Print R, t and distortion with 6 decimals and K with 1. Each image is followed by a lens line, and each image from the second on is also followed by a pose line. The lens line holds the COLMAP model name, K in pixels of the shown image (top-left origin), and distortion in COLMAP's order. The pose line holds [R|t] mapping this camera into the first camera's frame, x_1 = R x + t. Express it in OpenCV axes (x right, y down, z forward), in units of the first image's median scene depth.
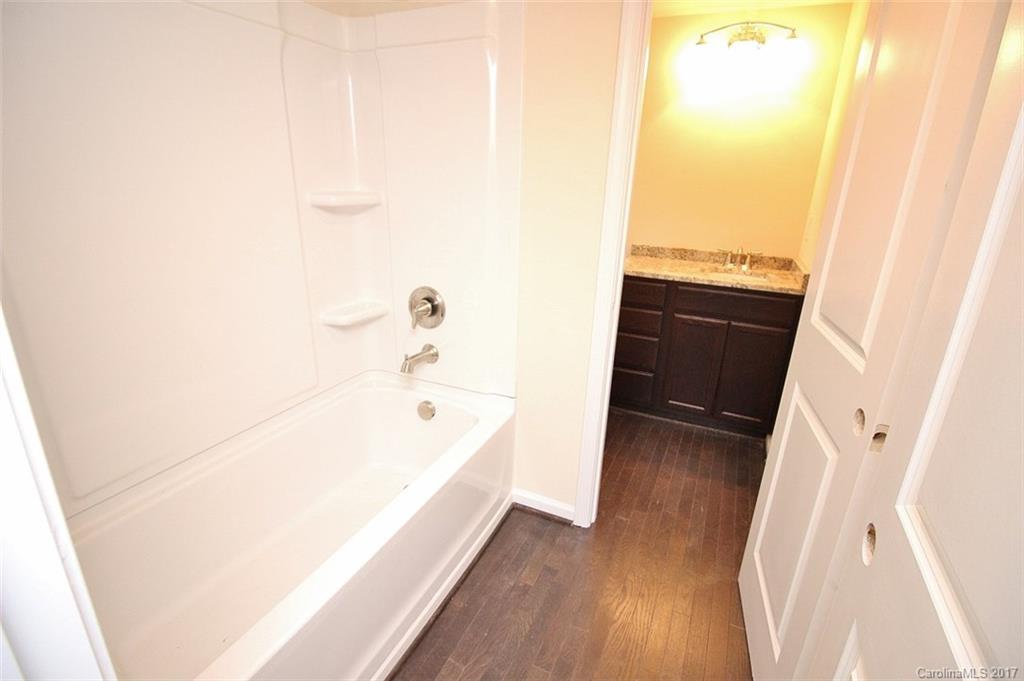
lens RADIAL K [[472.8, 0, 513.7], [0, 472.8, 331.3], [0, 0, 1]] dist [-0.000608, -0.011636]
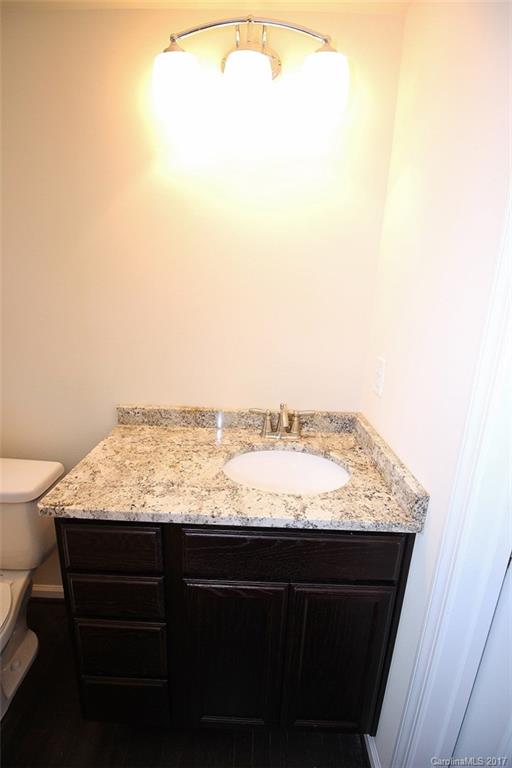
lens RADIAL K [[354.6, 0, 251.8], [0, 354.6, 384.8], [0, 0, 1]] dist [-0.000608, -0.011636]
pose [[0.914527, -0.112896, 0.388452, 0.285716], [0.127228, 0.991809, -0.011281, -0.224465], [-0.383997, 0.059739, 0.921400, 0.629130]]
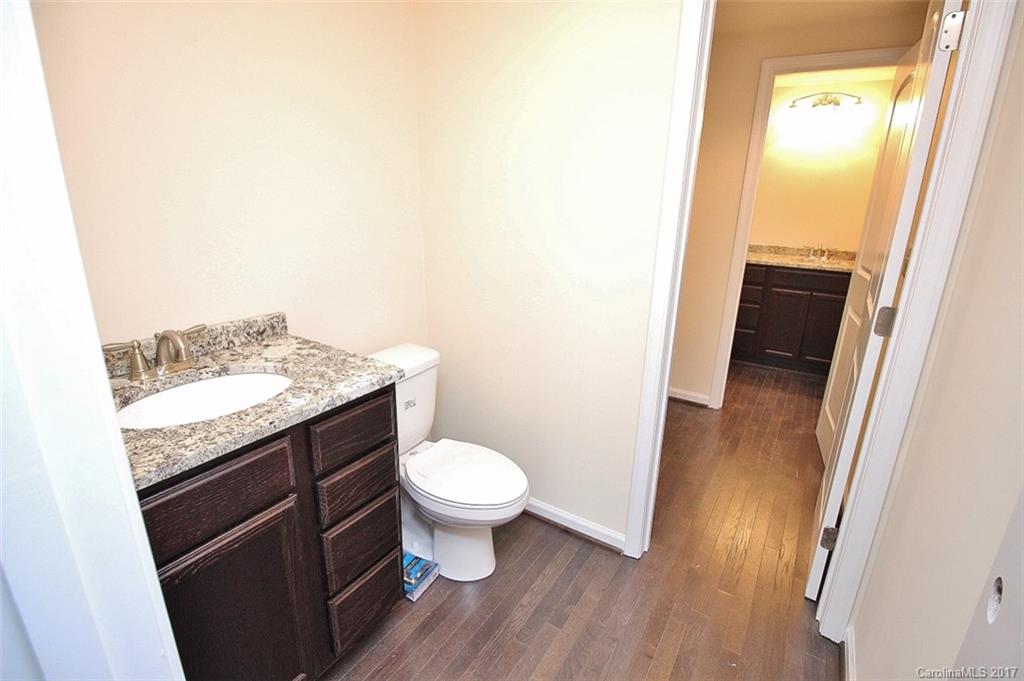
lens RADIAL K [[472.8, 0, 513.7], [0, 472.8, 331.3], [0, 0, 1]] dist [-0.000608, -0.011636]
pose [[0.990378, 0.025752, -0.135971, -0.254253], [-0.030026, 0.999114, -0.029481, 0.165612], [0.135091, 0.033280, 0.990274, -0.564390]]
